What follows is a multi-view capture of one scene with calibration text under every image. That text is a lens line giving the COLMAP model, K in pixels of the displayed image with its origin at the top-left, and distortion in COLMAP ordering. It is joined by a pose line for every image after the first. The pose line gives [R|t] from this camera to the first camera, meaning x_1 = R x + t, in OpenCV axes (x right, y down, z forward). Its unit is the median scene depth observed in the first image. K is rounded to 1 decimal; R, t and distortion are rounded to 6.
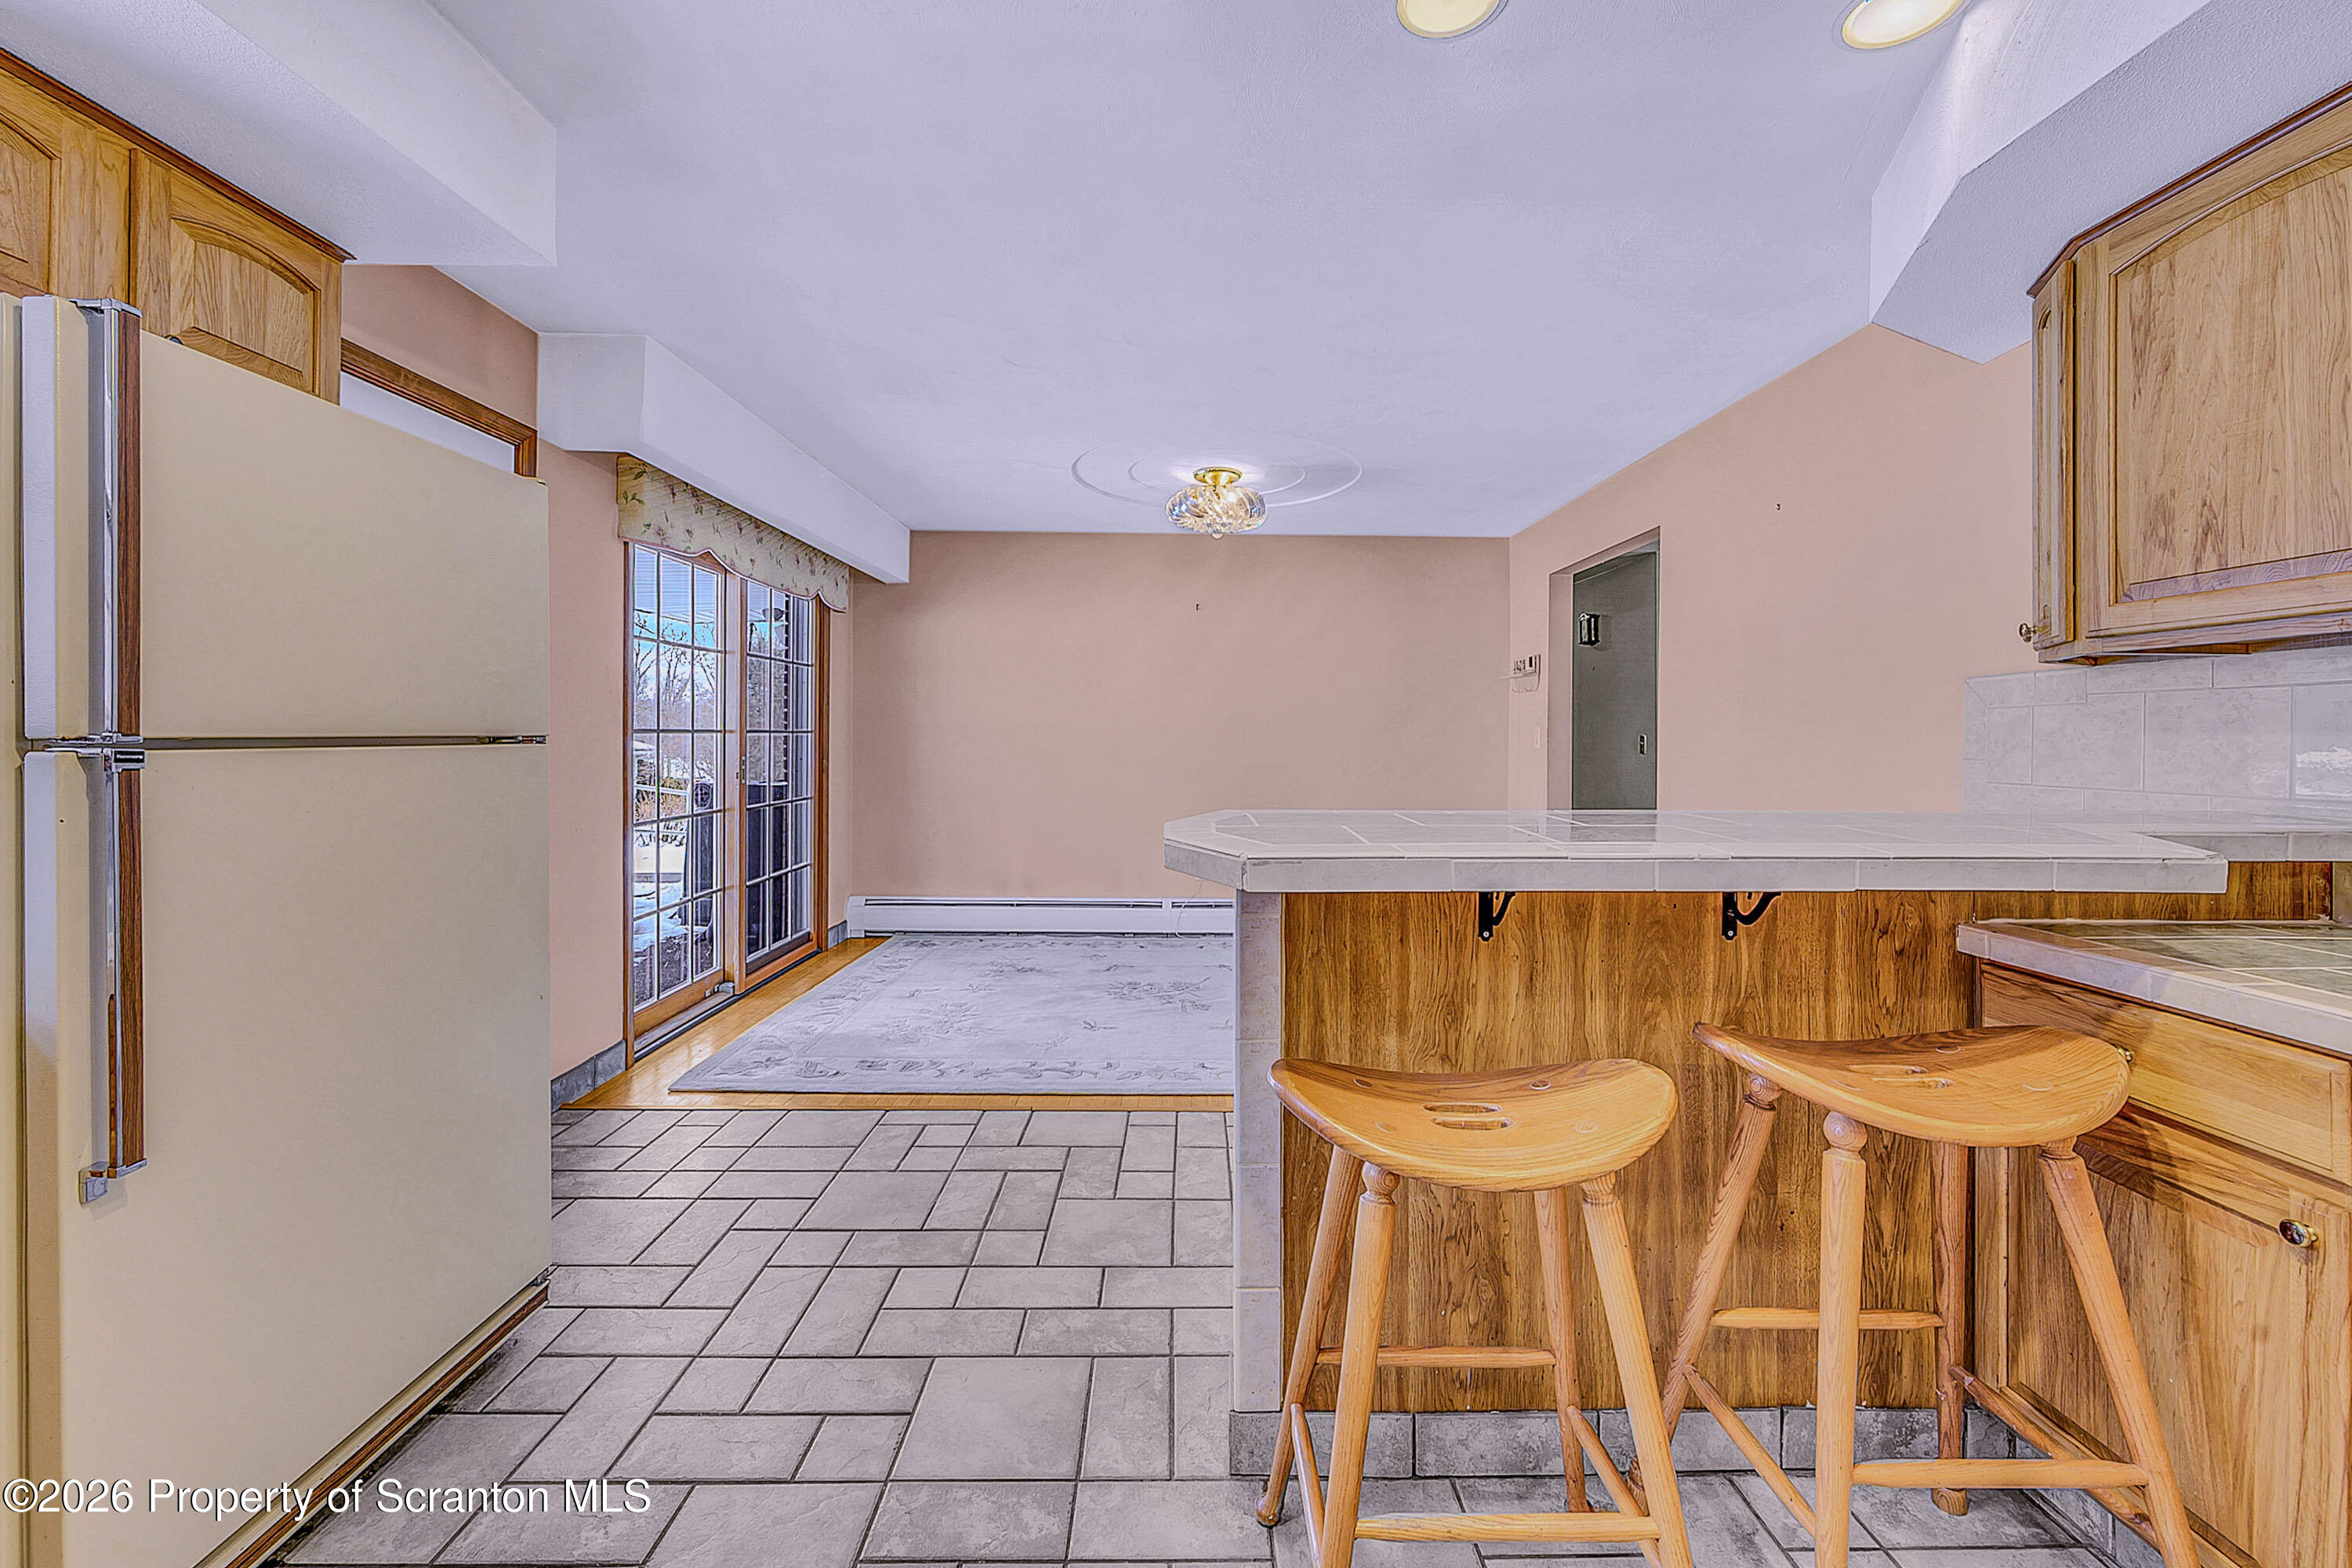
lens RADIAL K [[930.4, 0, 1220.2], [0, 930.4, 725.5], [0, 0, 1]] dist [-0.003867, 0.000992]
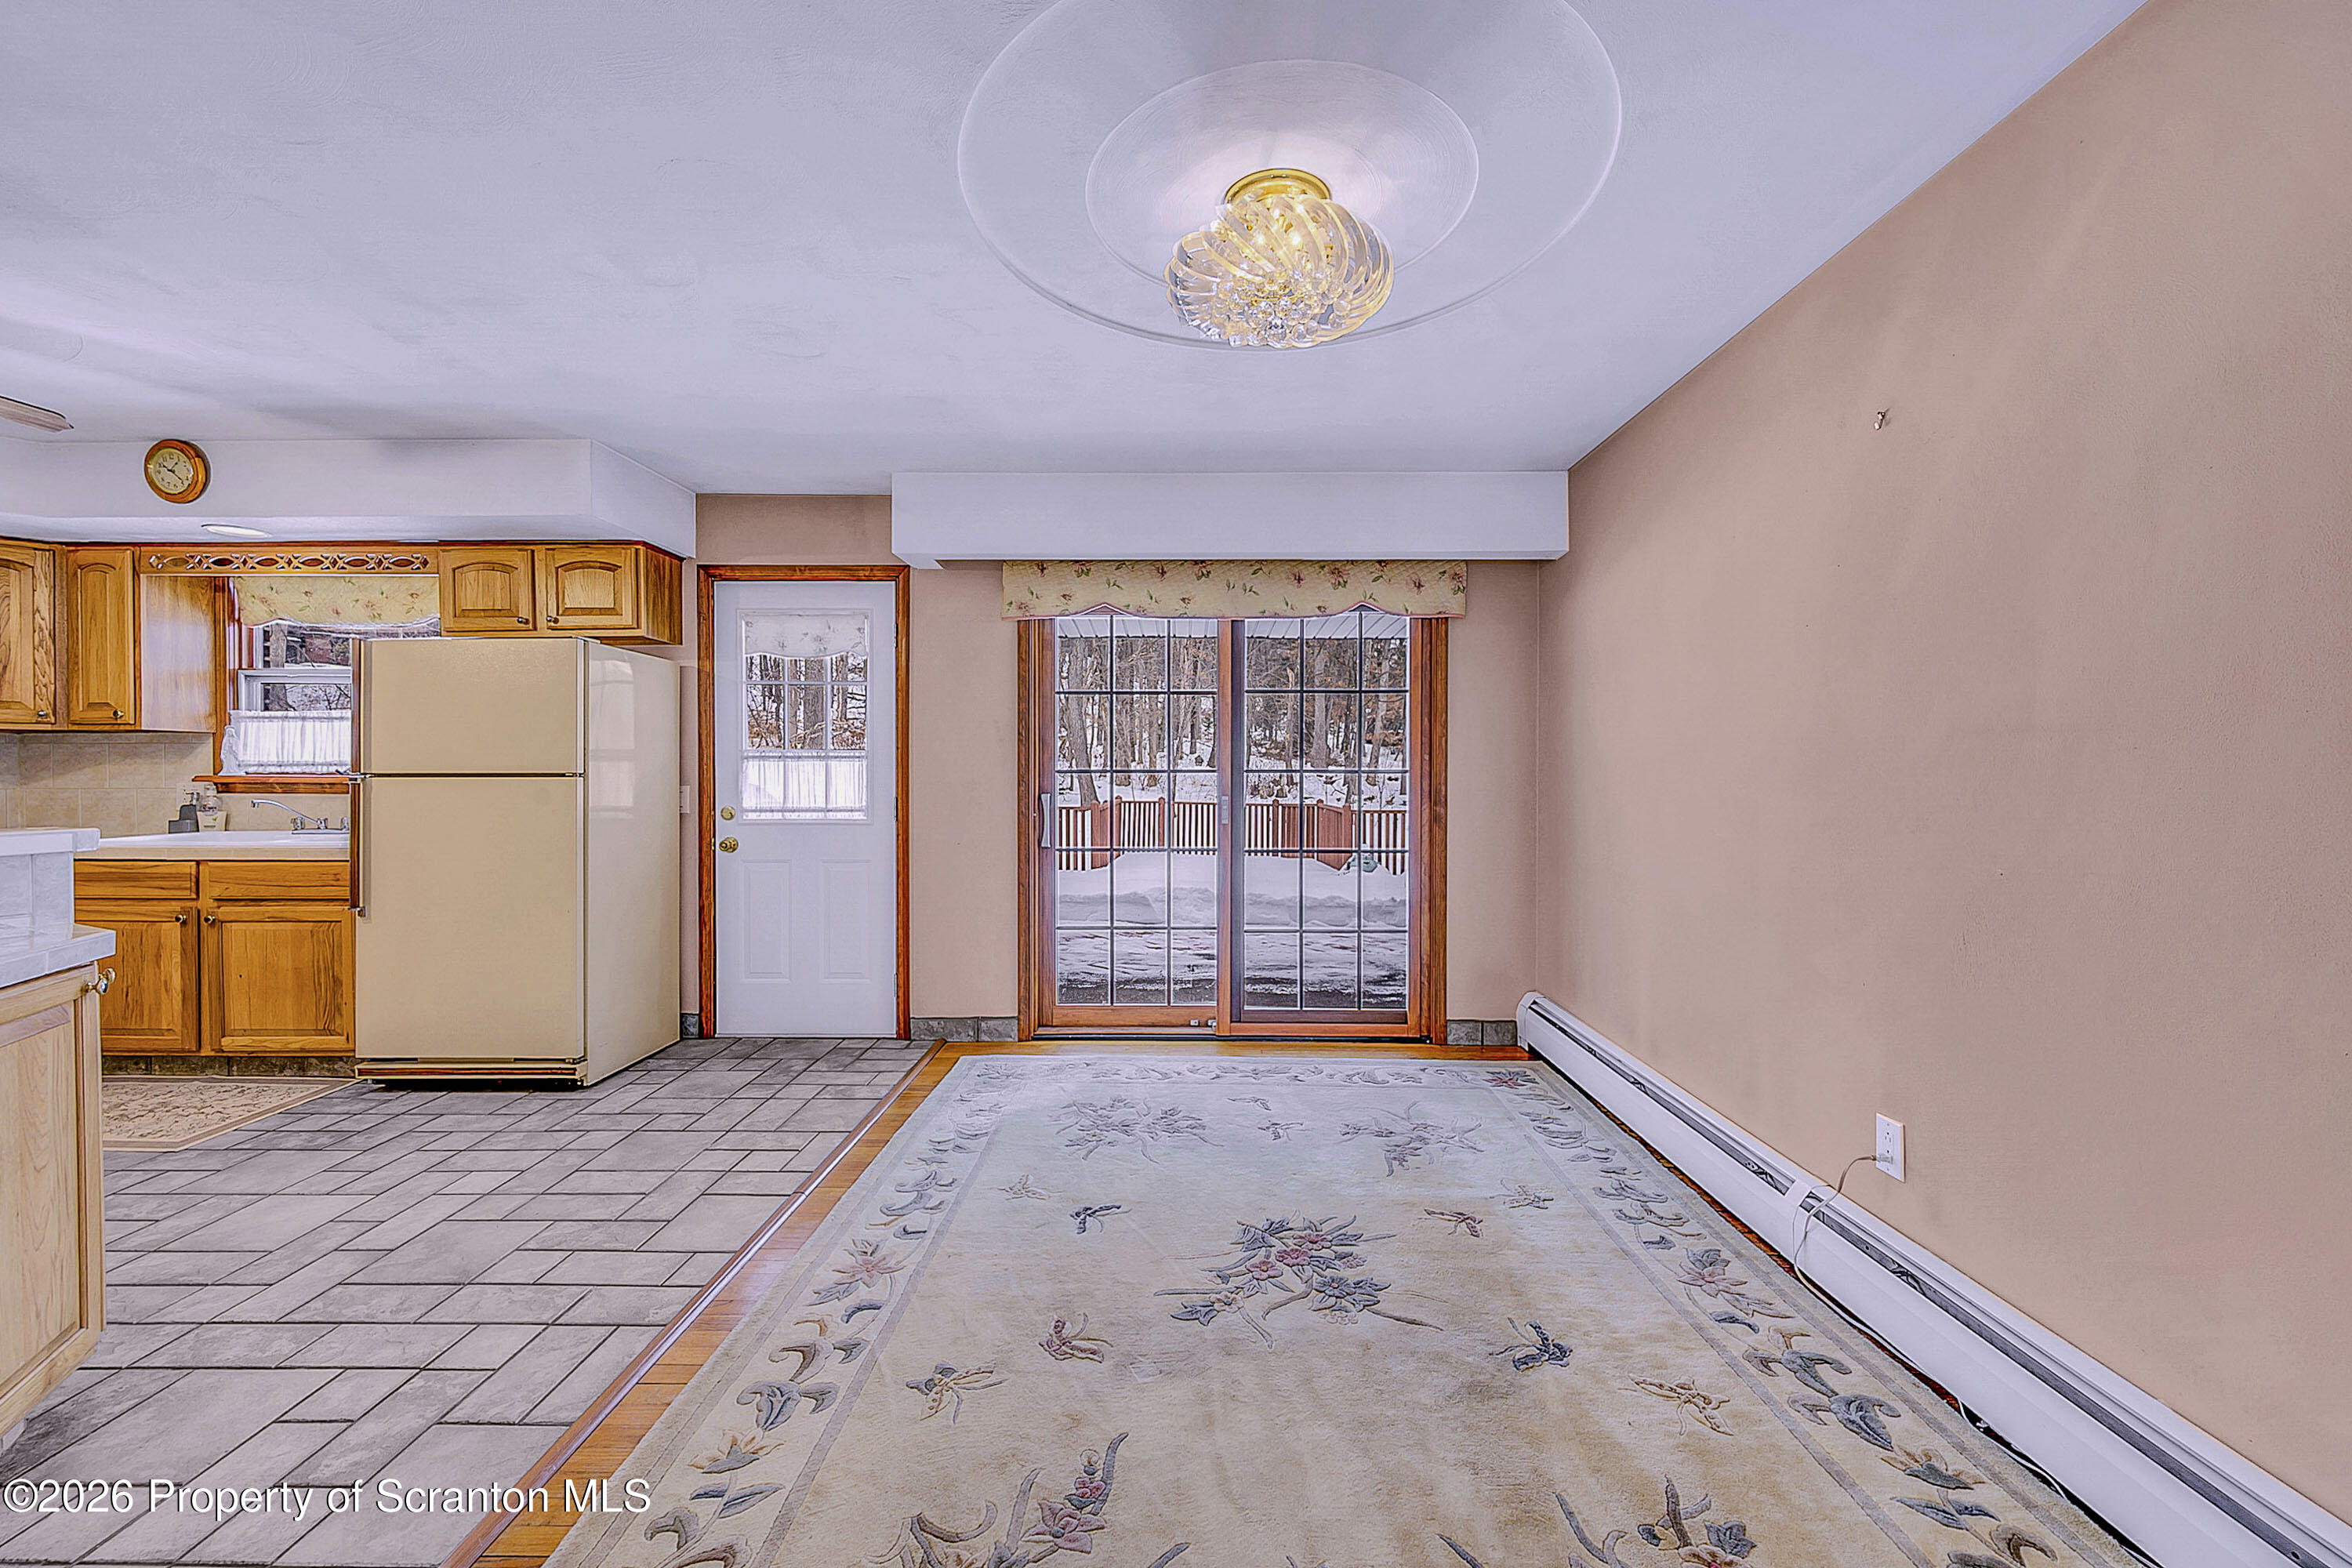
lens RADIAL K [[930.4, 0, 1176.3], [0, 930.4, 781.4], [0, 0, 1]] dist [-0.003867, 0.000992]
pose [[-0.043210, 0.003948, -0.999058, 1.240441], [0.009219, 0.999951, 0.003552, 0.035927], [0.999023, -0.009057, -0.043244, 2.618975]]
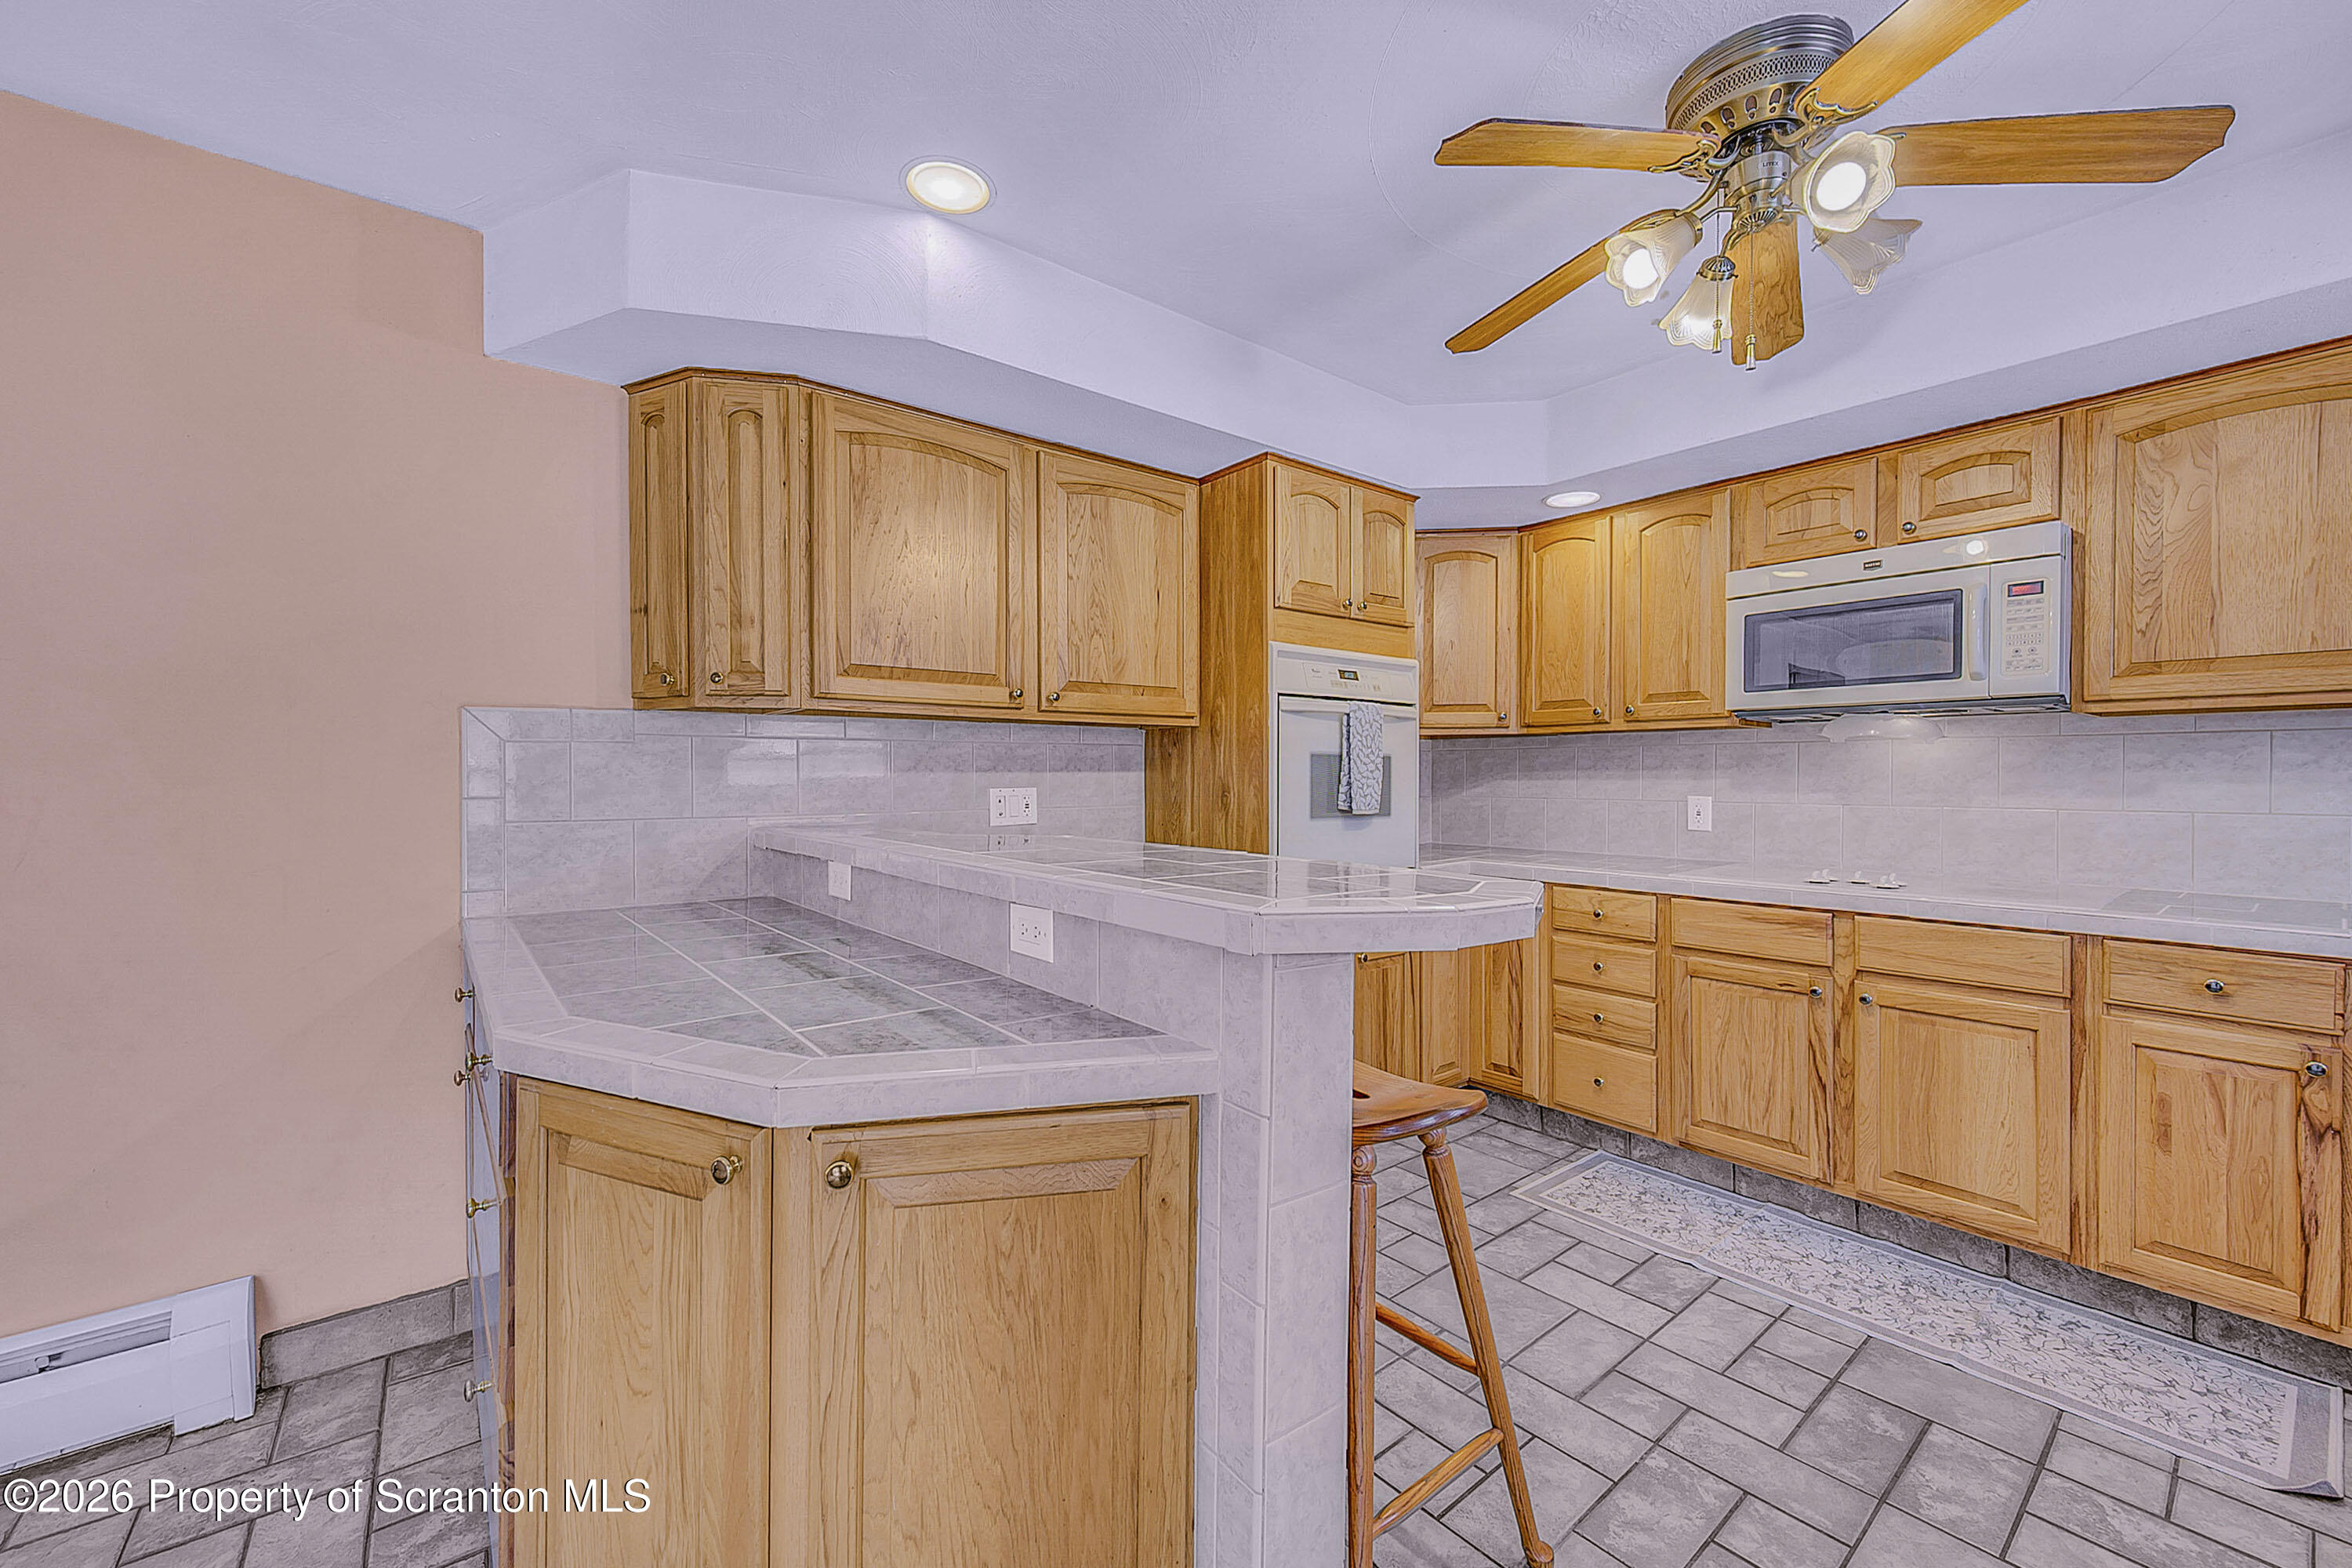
lens RADIAL K [[930.4, 0, 1183.1], [0, 930.4, 783.1], [0, 0, 1]] dist [-0.003867, 0.000992]
pose [[-0.602705, -0.013019, 0.797858, -0.431415], [-0.012986, 0.999895, 0.006506, 0.010803], [-0.797859, -0.006440, -0.602810, 1.435927]]
